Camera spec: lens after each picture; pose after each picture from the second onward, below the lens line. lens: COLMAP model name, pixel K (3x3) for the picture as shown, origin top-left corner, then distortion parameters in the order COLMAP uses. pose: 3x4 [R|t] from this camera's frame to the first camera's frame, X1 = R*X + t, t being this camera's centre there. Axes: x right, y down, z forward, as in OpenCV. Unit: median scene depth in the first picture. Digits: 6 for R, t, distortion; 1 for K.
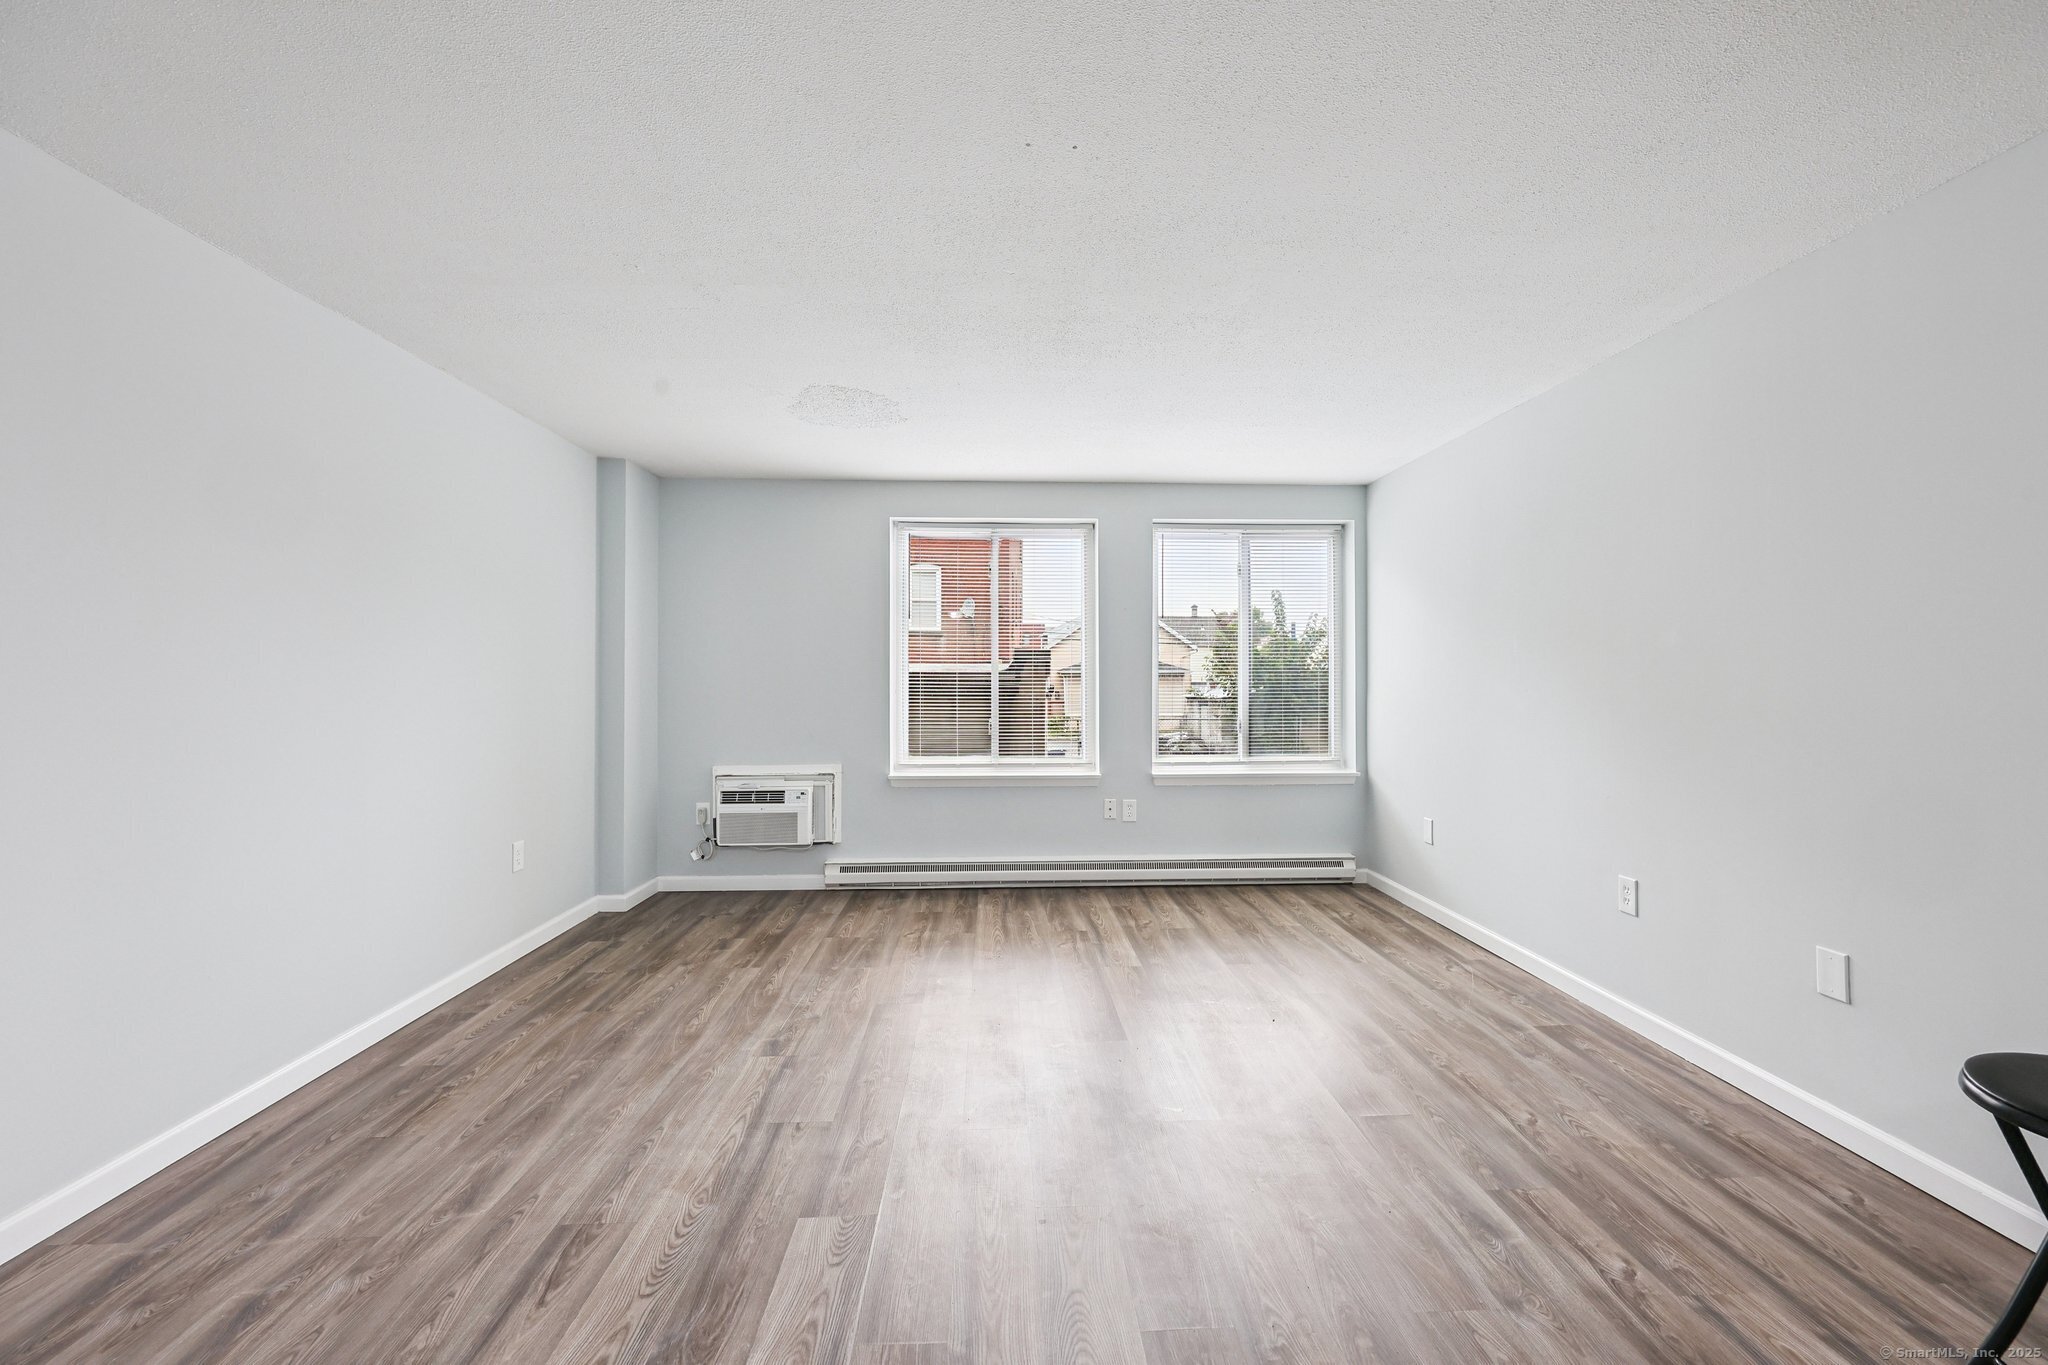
lens RADIAL K [[839.2, 0, 1032.1], [0, 839.2, 675.1], [0, 0, 1]] dist [-0.001030, -0.000377]
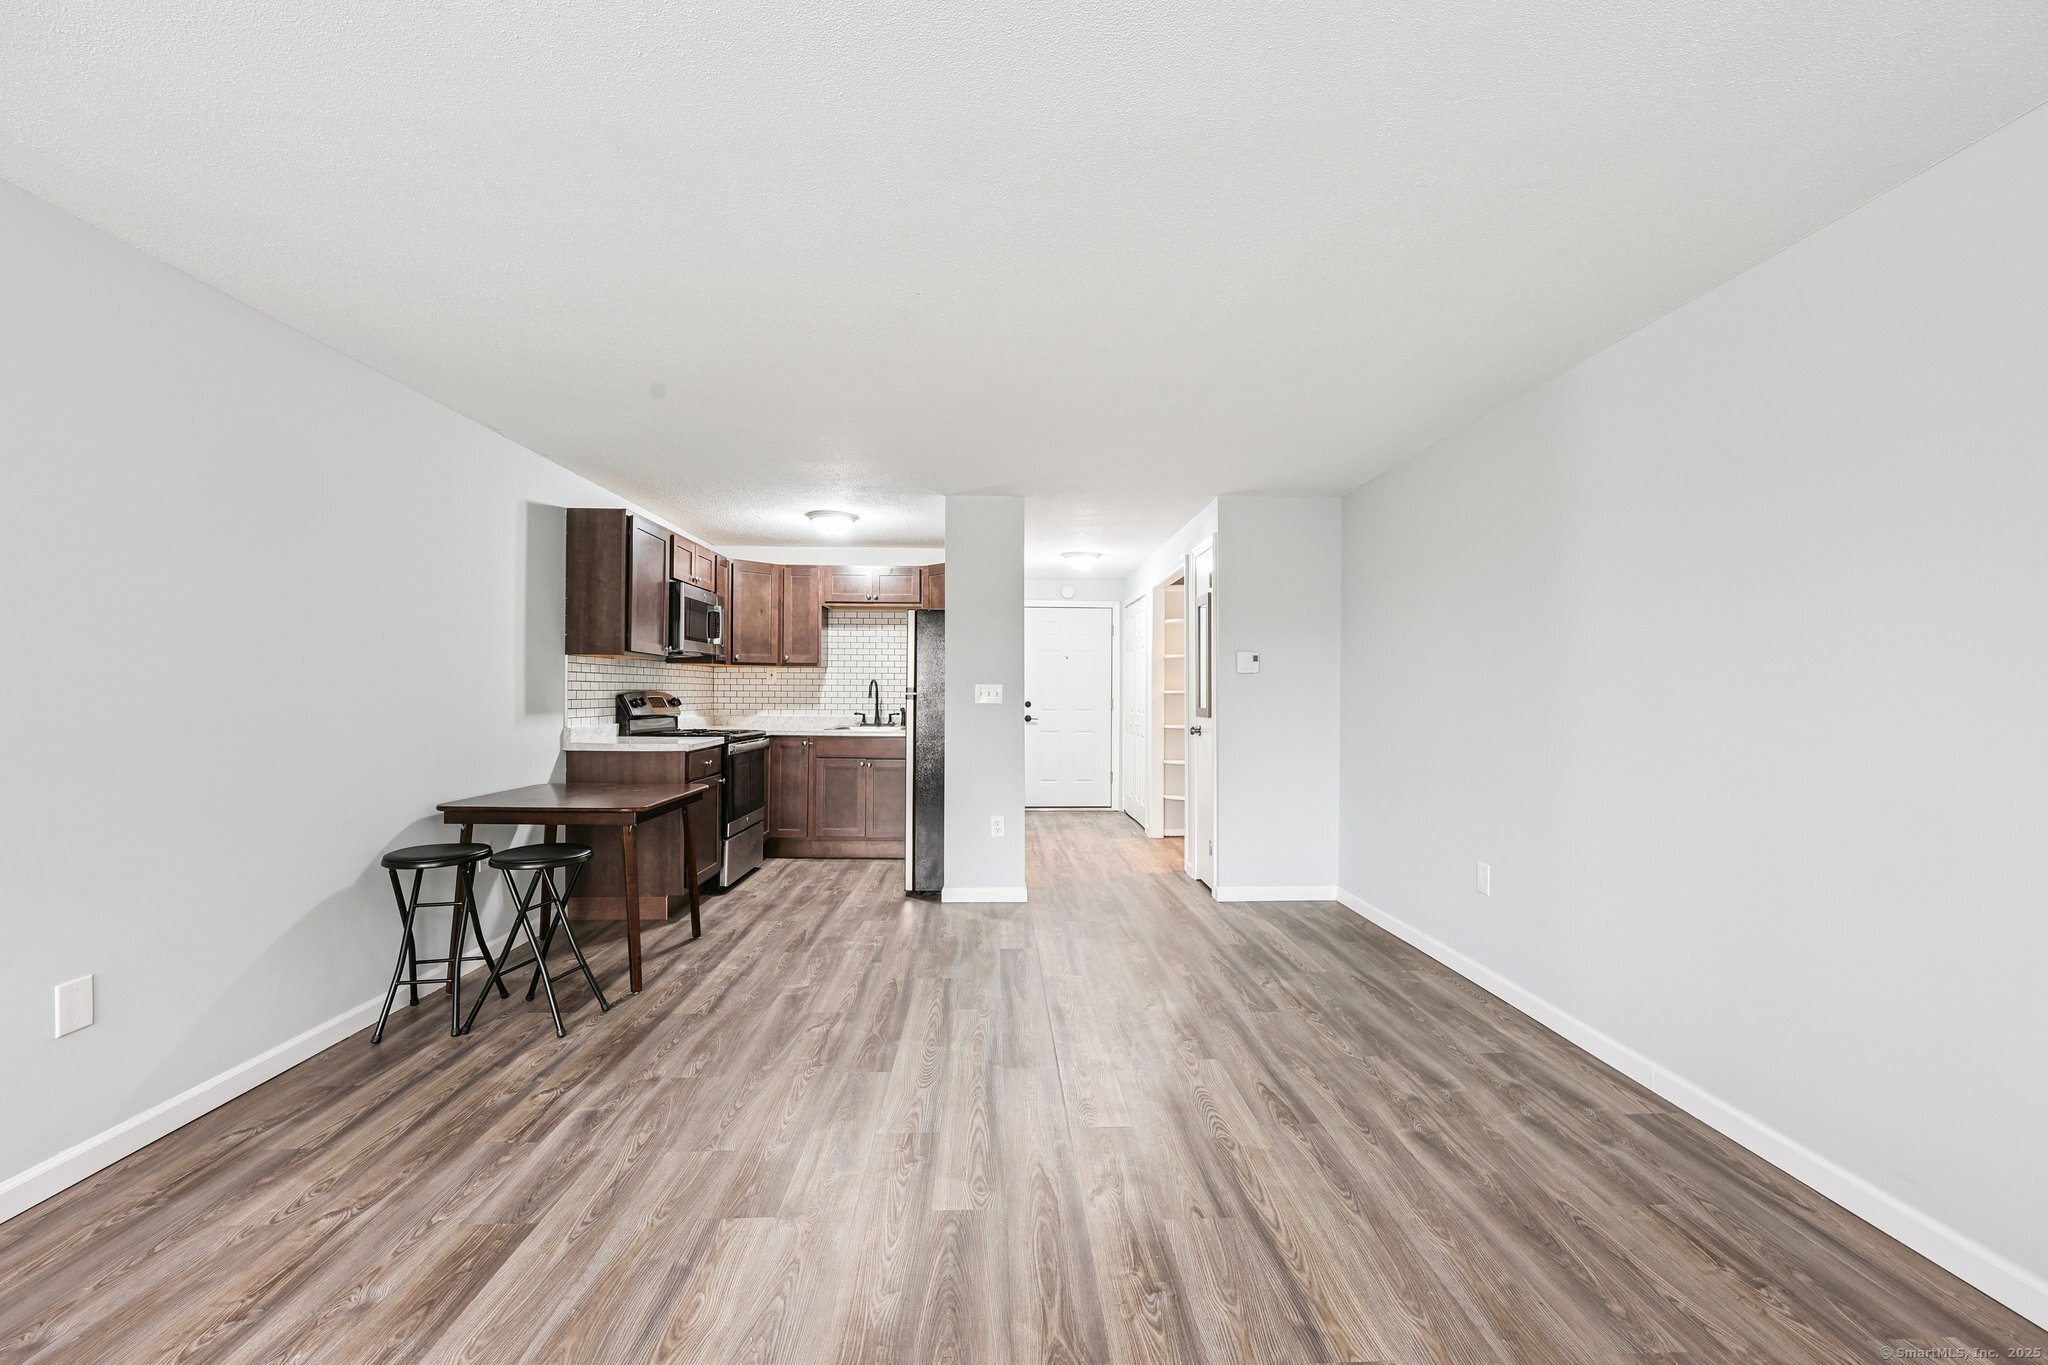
lens RADIAL K [[829.8, 0, 1028.8], [0, 829.8, 684.9], [0, 0, 1]] dist [0.001072, 0.000195]
pose [[-0.999993, -0.001978, 0.003270, -0.052444], [-0.002008, 0.999954, -0.009339, 0.002781], [-0.003252, -0.009345, -0.999951, 0.915654]]
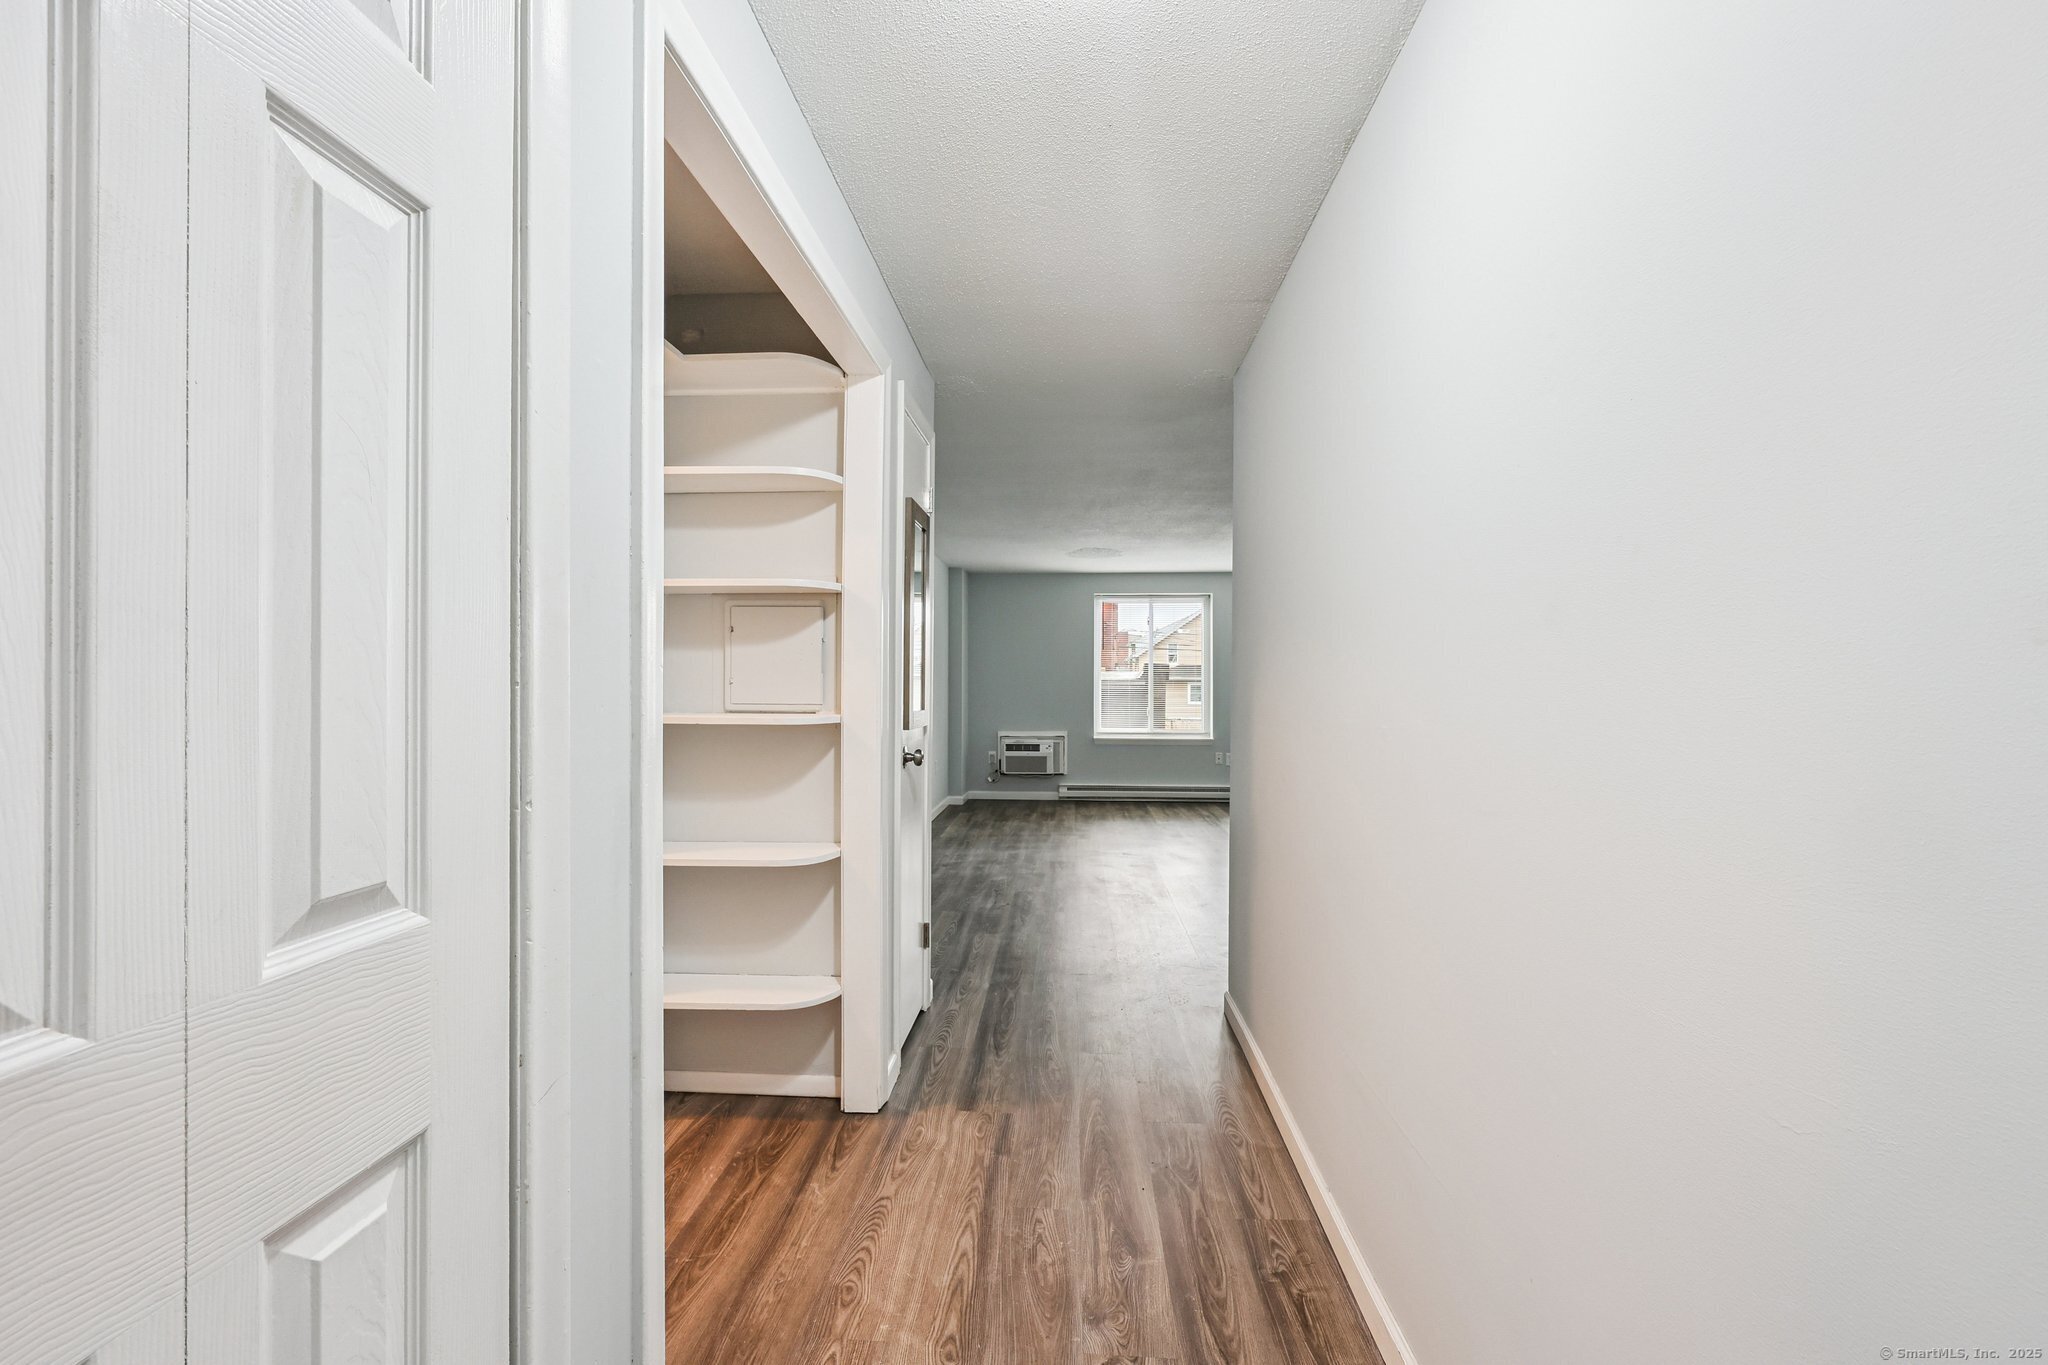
lens RADIAL K [[823.4, 0, 1030.7], [0, 823.4, 688.1], [0, 0, 1]] dist [0.001143, -0.000025]
pose [[0.995184, 0.003953, -0.097944, -0.139203], [-0.003247, 0.999968, 0.007370, 0.000742], [0.097970, -0.007016, 0.995165, -0.809619]]
